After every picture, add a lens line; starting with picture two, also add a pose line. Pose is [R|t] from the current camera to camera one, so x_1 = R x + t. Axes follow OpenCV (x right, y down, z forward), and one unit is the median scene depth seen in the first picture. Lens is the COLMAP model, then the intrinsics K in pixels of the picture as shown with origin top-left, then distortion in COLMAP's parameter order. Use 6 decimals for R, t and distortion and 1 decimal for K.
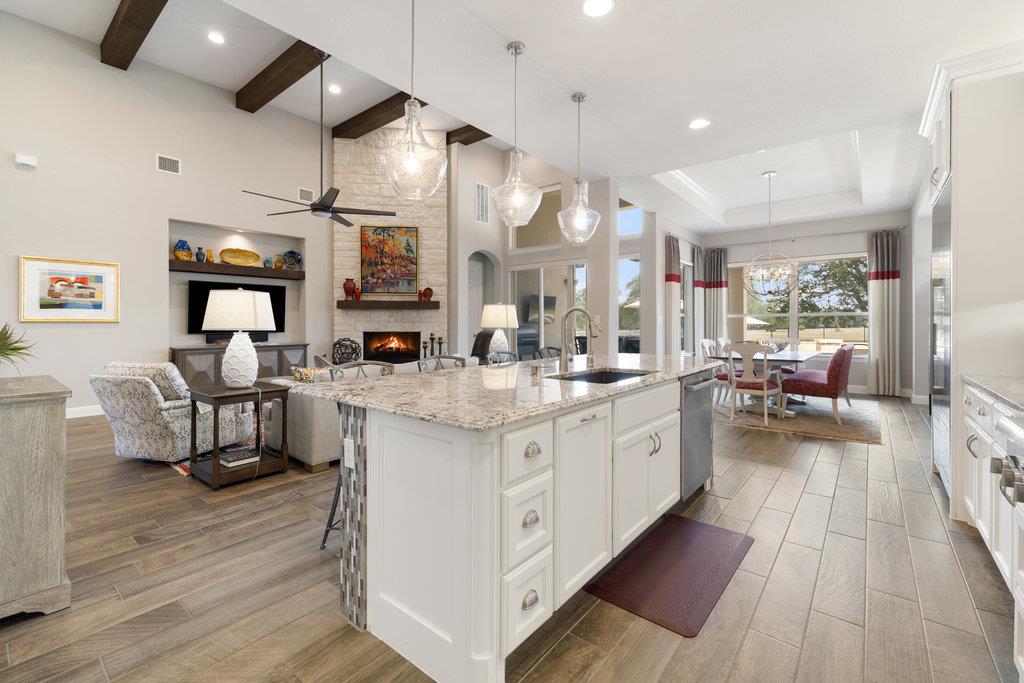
lens RADIAL K [[439.1, 0, 514.4], [0, 439.1, 321.7], [0, 0, 1]] dist [0.000531, -0.000167]
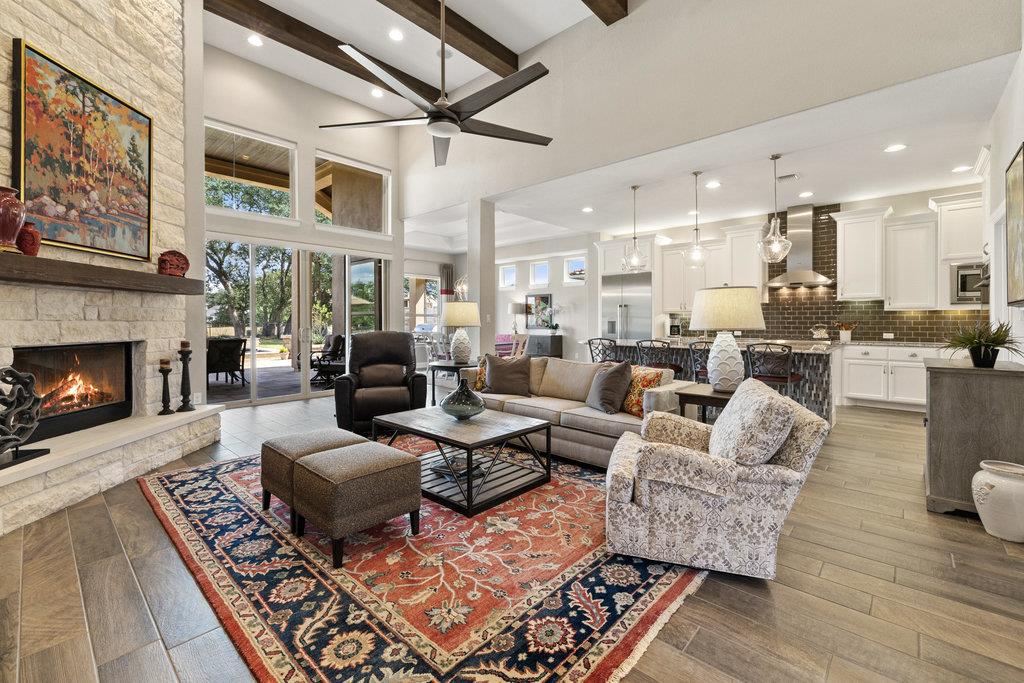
lens RADIAL K [[439.1, 0, 514.4], [0, 439.1, 321.7], [0, 0, 1]] dist [0.000531, -0.000167]
pose [[0.057918, 0.001958, 0.998319, -1.231753], [-0.003027, 0.999994, -0.001786, 0.004882], [-0.998317, -0.002918, 0.057923, 1.070802]]
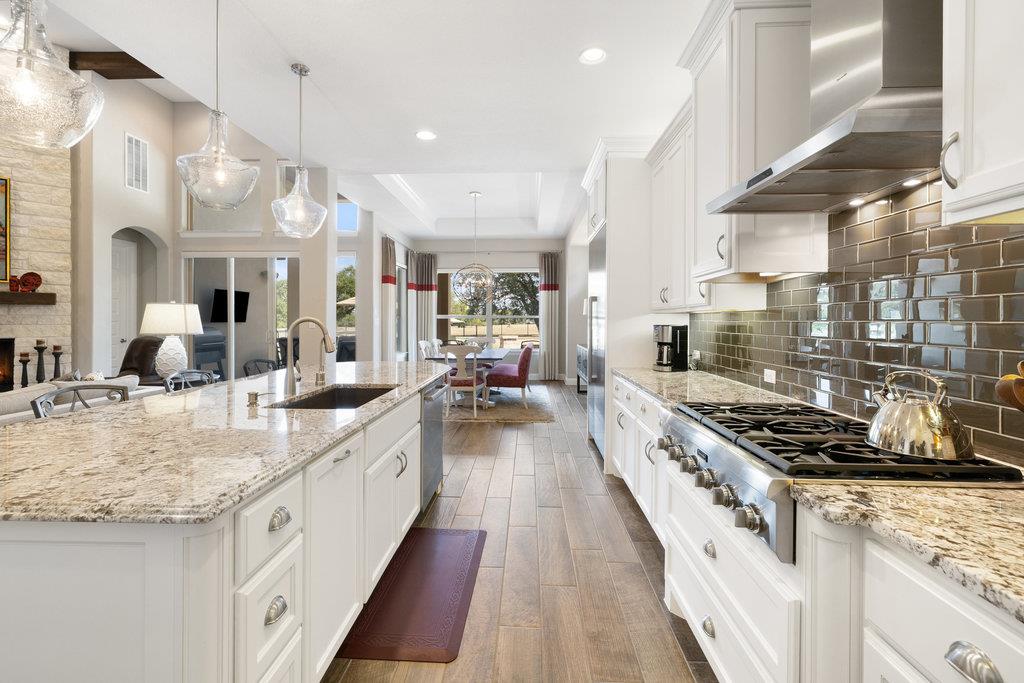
lens RADIAL K [[439.1, 0, 514.4], [0, 439.1, 321.7], [0, 0, 1]] dist [0.000531, -0.000167]
pose [[0.798193, -0.002213, 0.602398, -0.020343], [-0.001255, 0.999985, 0.005337, -0.012283], [-0.602401, -0.005016, 0.798178, 0.032949]]
